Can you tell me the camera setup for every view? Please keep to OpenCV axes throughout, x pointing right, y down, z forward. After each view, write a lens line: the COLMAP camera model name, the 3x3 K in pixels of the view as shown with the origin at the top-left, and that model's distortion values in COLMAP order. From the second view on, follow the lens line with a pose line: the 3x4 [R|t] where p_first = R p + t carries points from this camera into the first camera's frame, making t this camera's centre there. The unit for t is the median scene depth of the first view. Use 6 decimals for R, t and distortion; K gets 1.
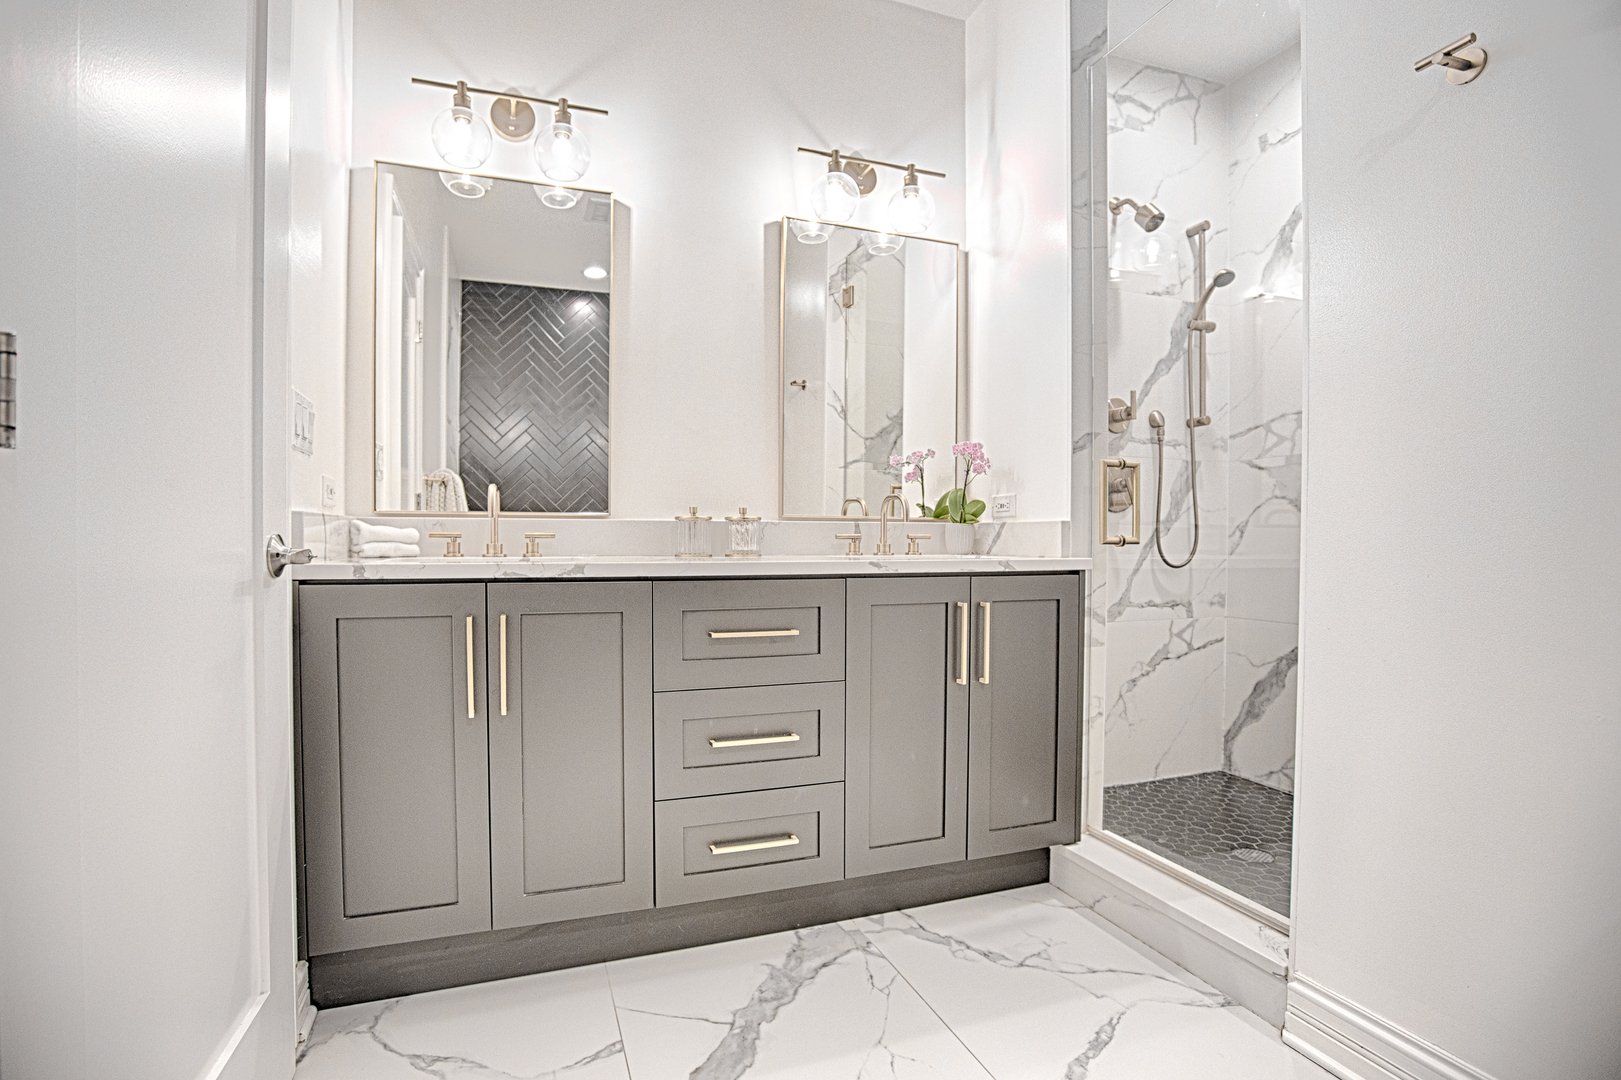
lens RADIAL K [[654.9, 0, 810.5], [0, 654.9, 540.0], [0, 0, 1]] dist [-0.051931, 0.020805]
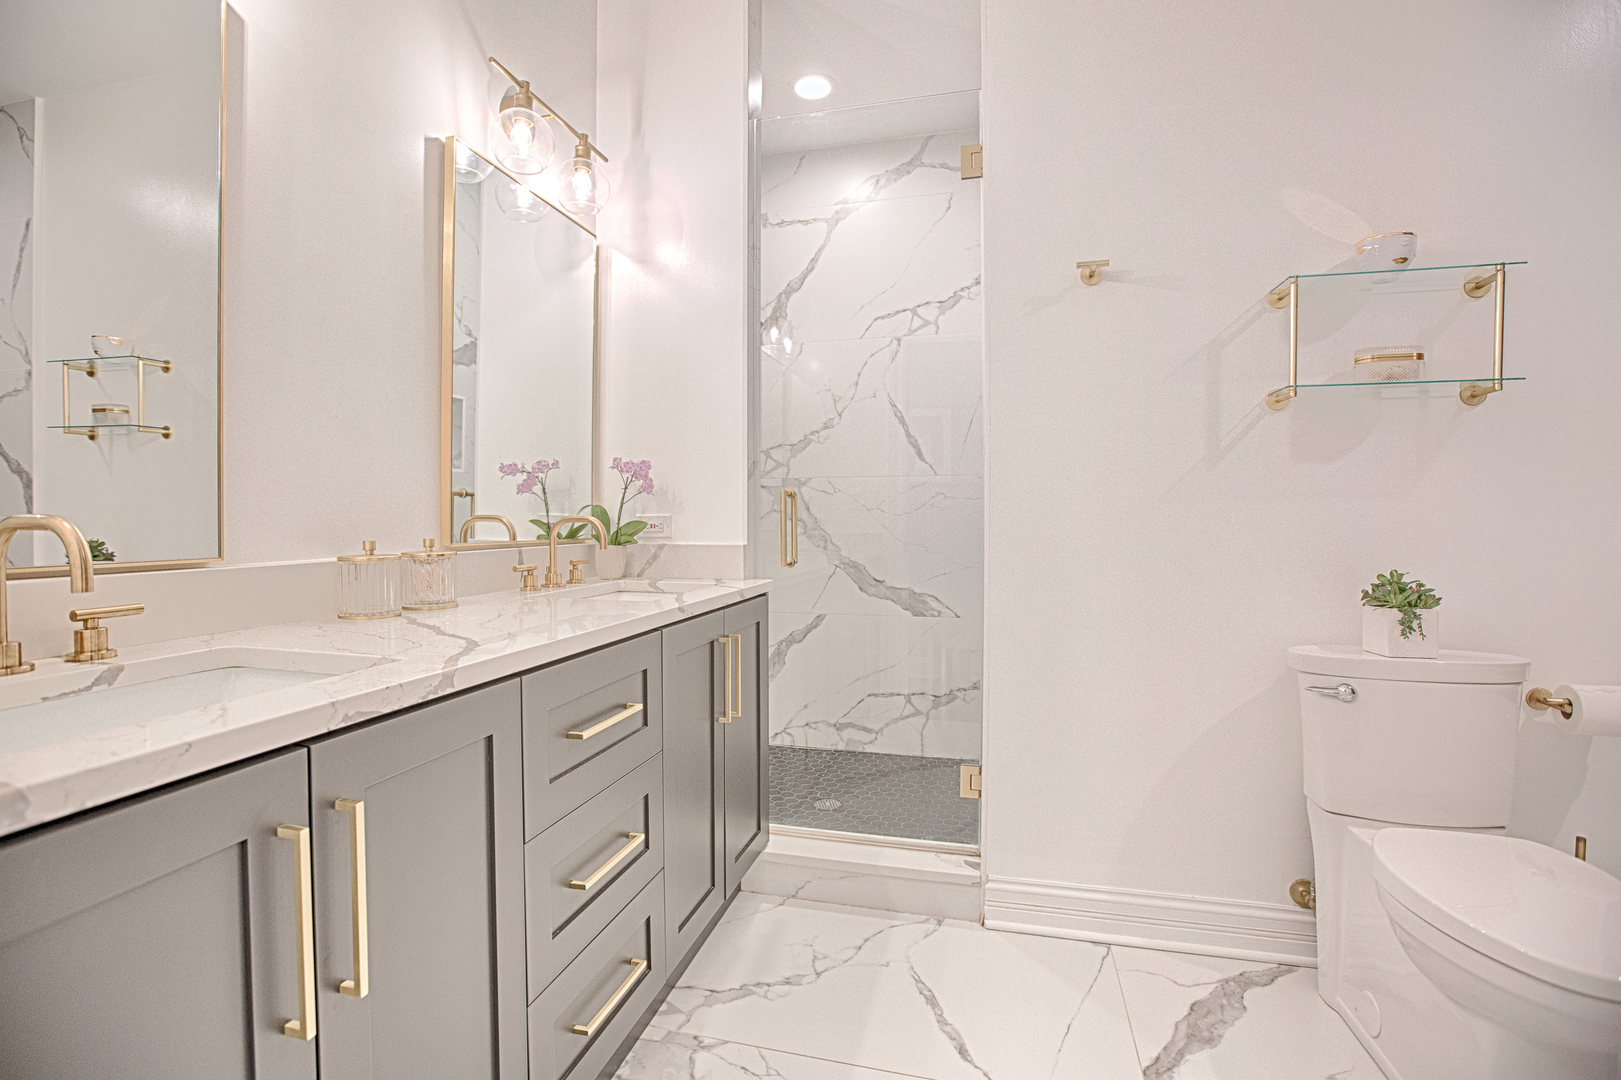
lens RADIAL K [[654.9, 0, 810.5], [0, 654.9, 540.0], [0, 0, 1]] dist [-0.051931, 0.020805]
pose [[0.654067, -0.018128, 0.756219, -0.337971], [0.013123, 0.999834, 0.012618, -0.048450], [-0.756323, 0.001670, 0.654197, 0.226681]]
